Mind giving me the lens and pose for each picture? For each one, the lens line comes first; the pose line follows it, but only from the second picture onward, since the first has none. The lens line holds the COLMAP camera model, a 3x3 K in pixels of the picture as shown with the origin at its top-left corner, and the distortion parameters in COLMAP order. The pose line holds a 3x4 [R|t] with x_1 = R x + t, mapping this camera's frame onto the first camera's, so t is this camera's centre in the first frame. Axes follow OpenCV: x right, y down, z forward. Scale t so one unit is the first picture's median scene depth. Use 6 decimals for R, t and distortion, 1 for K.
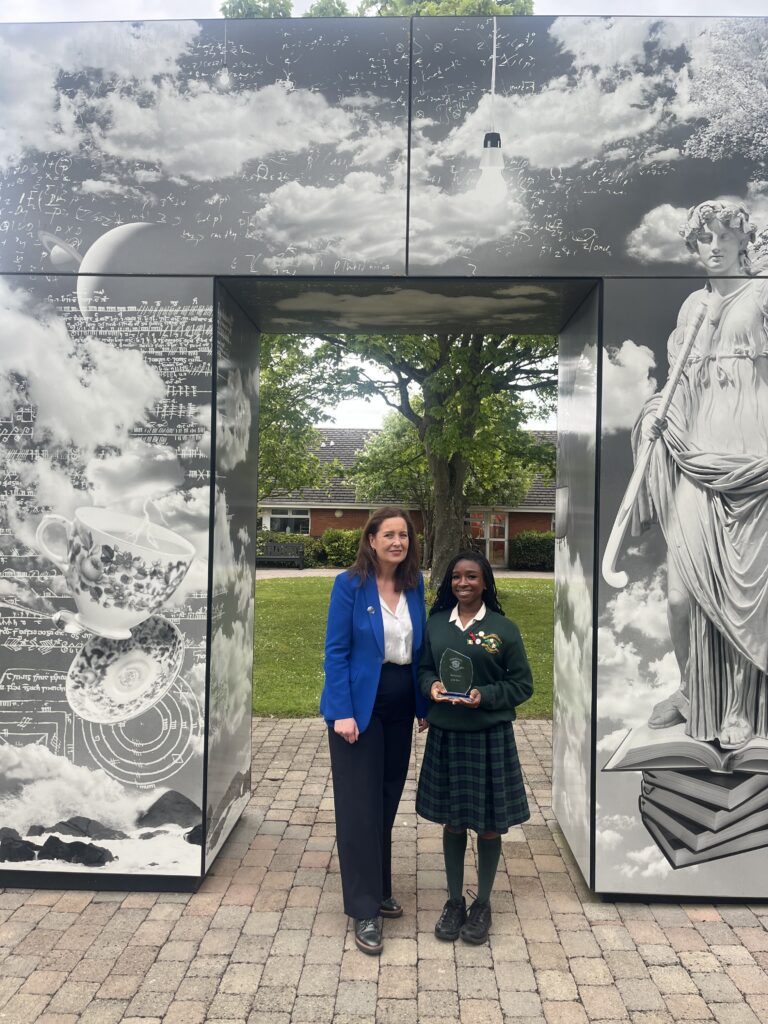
lens RADIAL K [[763.5, 0, 382.5], [0, 763.5, 514.2], [0, 0, 1]] dist [0.099506, -0.119380]
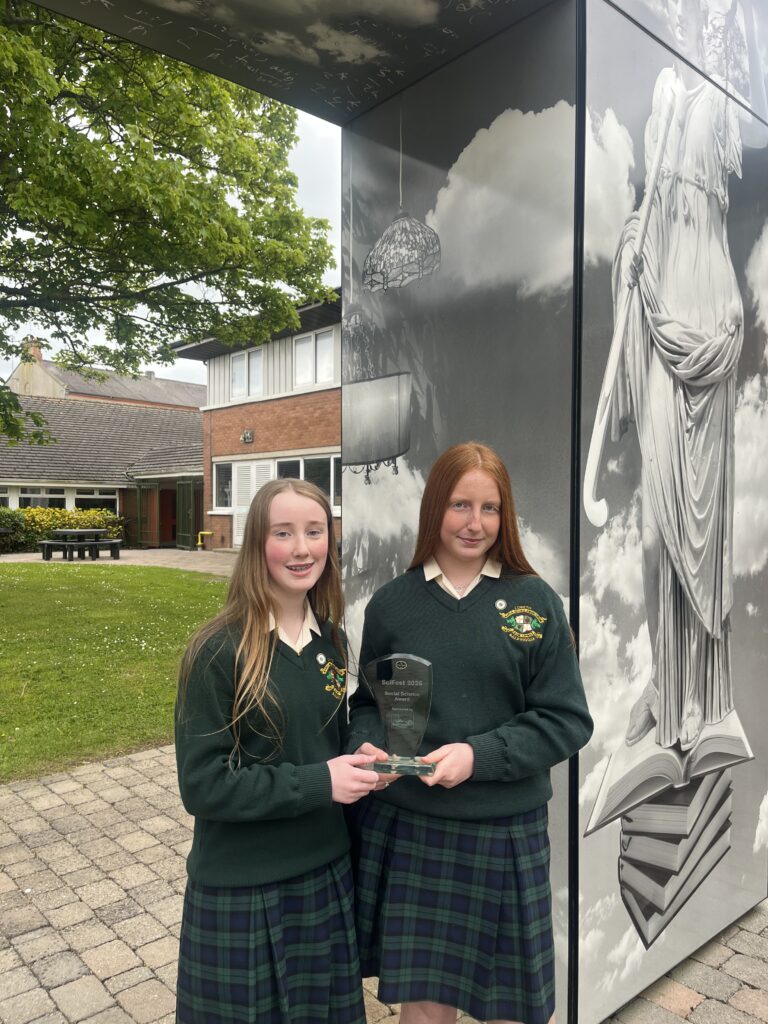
lens RADIAL K [[763.5, 0, 370.2], [0, 763.5, 523.1], [0, 0, 1]] dist [0.099506, -0.119380]
pose [[0.724255, -0.027909, 0.688967, -0.231455], [0.002468, 0.999279, 0.037884, 0.067946], [-0.689528, -0.025737, 0.723802, 0.673674]]
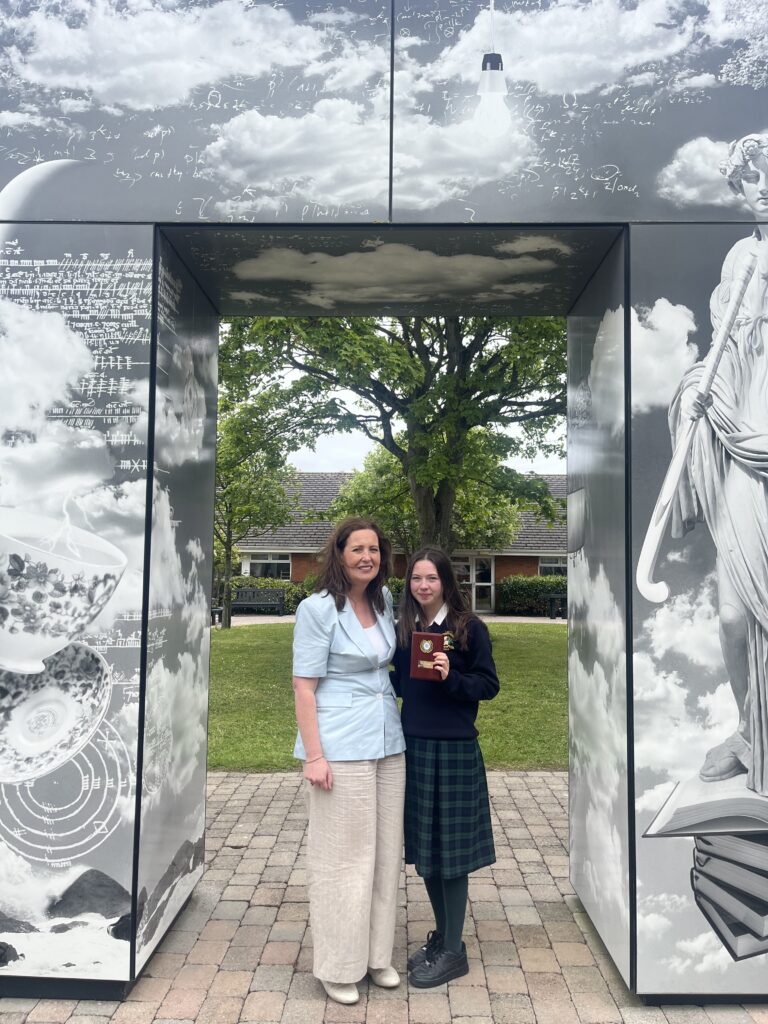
lens RADIAL K [[763.5, 0, 379.2], [0, 763.5, 522.1], [0, 0, 1]] dist [0.099506, -0.119380]
pose [[0.999823, -0.004742, 0.018231, 0.002999], [0.005728, 0.998503, -0.054393, 0.053025], [-0.017946, 0.054488, 0.998353, 0.195368]]
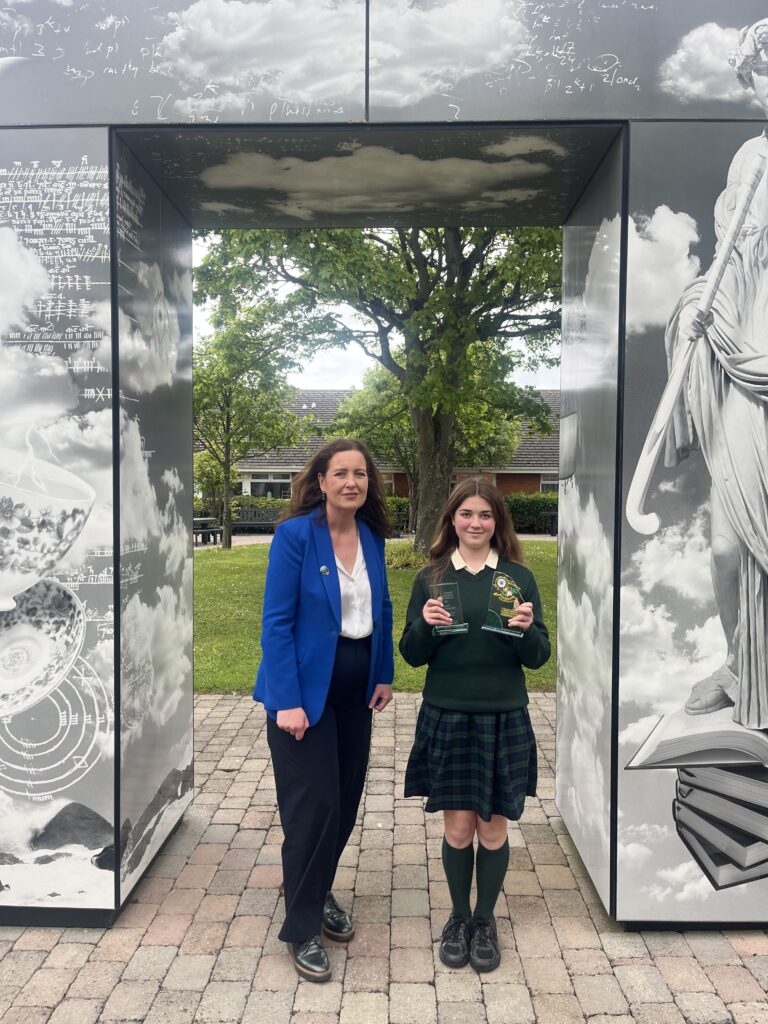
lens RADIAL K [[763.5, 0, 377.9], [0, 763.5, 515.6], [0, 0, 1]] dist [0.099506, -0.119380]
pose [[0.999852, -0.013433, 0.010794, 0.028516], [0.012931, 0.998886, 0.045374, 0.037327], [-0.011391, -0.045228, 0.998912, 0.229068]]
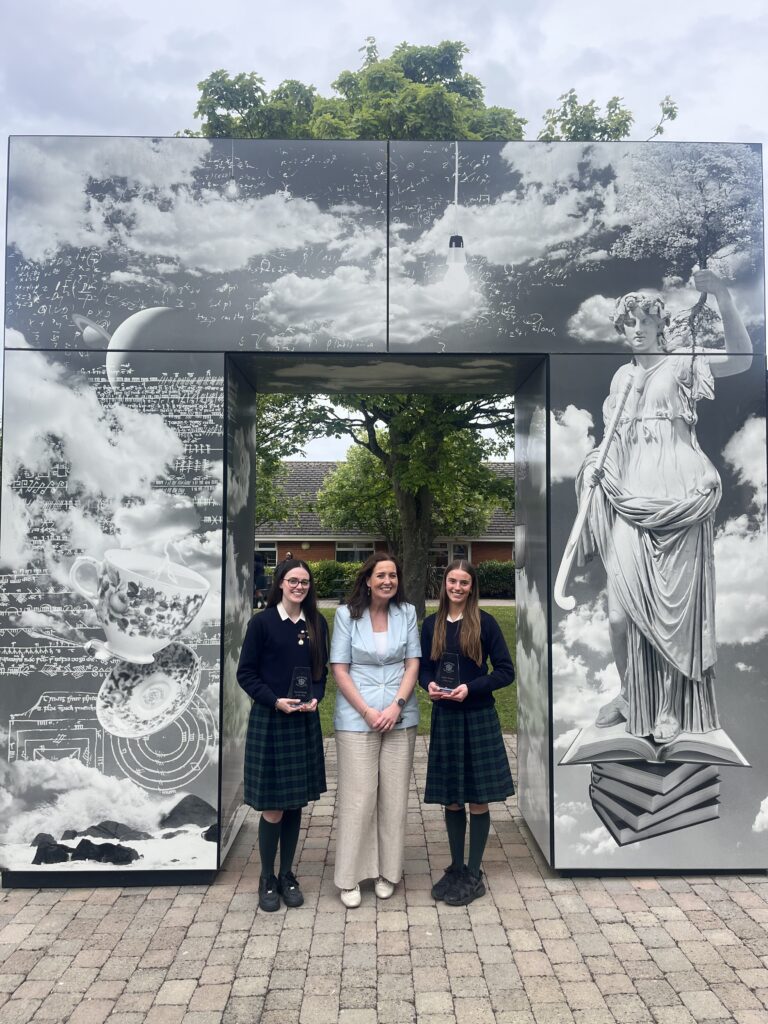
lens RADIAL K [[763.5, 0, 386.6], [0, 763.5, 515.7], [0, 0, 1]] dist [0.099506, -0.119380]
pose [[0.998382, -0.013275, 0.055300, -0.039422], [0.015346, 0.999190, -0.037200, -0.010461], [-0.054761, 0.037989, 0.997777, -0.179838]]
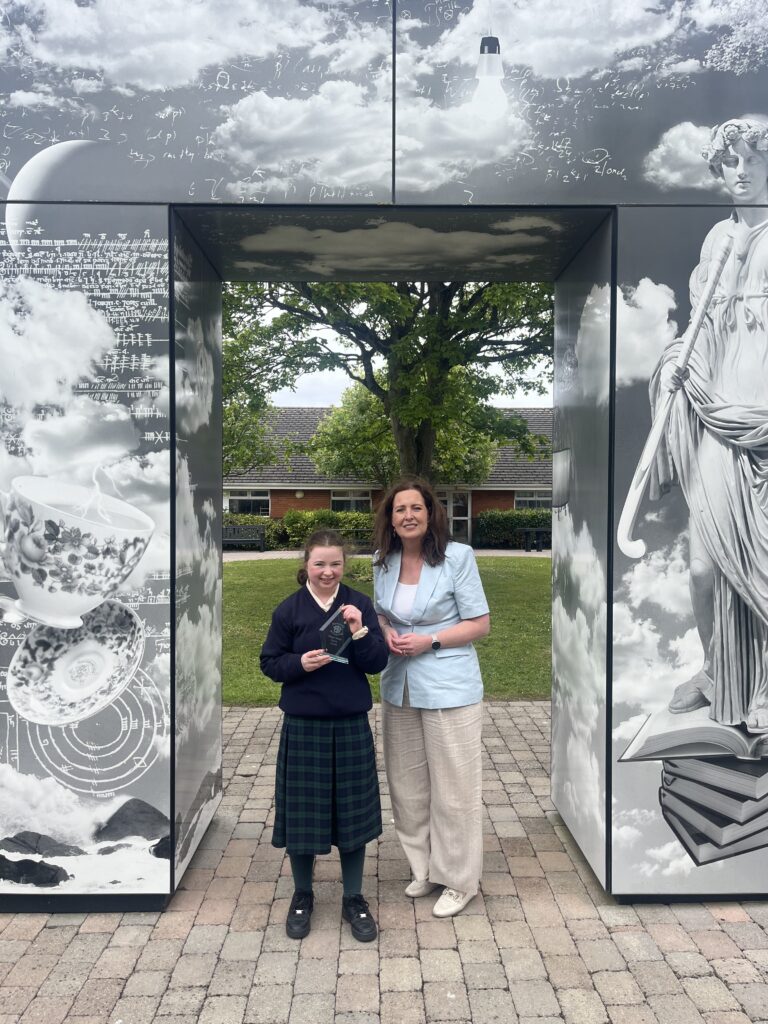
lens RADIAL K [[763.5, 0, 377.4], [0, 763.5, 519.0], [0, 0, 1]] dist [0.099506, -0.119380]
pose [[0.998747, -0.016384, 0.047277, -0.033464], [0.014935, 0.999412, 0.030853, 0.017672], [-0.047755, -0.030108, 0.998405, 0.120053]]
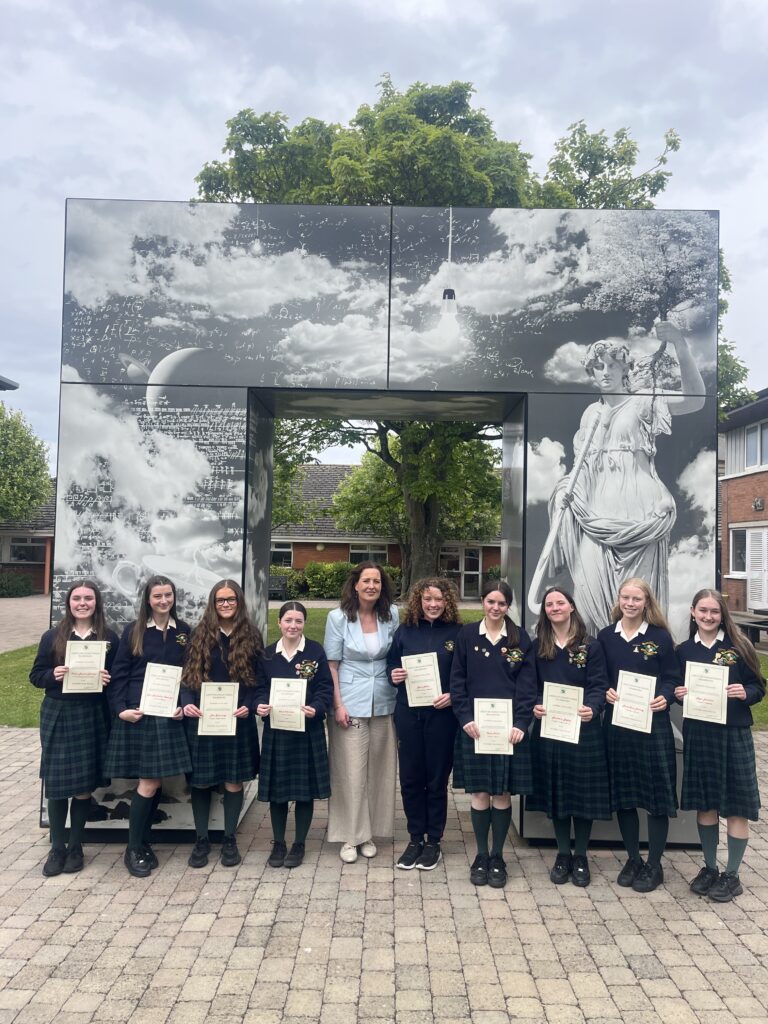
lens RADIAL K [[763.5, 0, 385.2], [0, 763.5, 519.1], [0, 0, 1]] dist [0.099506, -0.119380]
pose [[0.999475, 0.004783, 0.032034, -0.016151], [-0.003674, 0.999394, -0.034600, -0.027335], [-0.032180, 0.034464, 0.998888, -0.366635]]
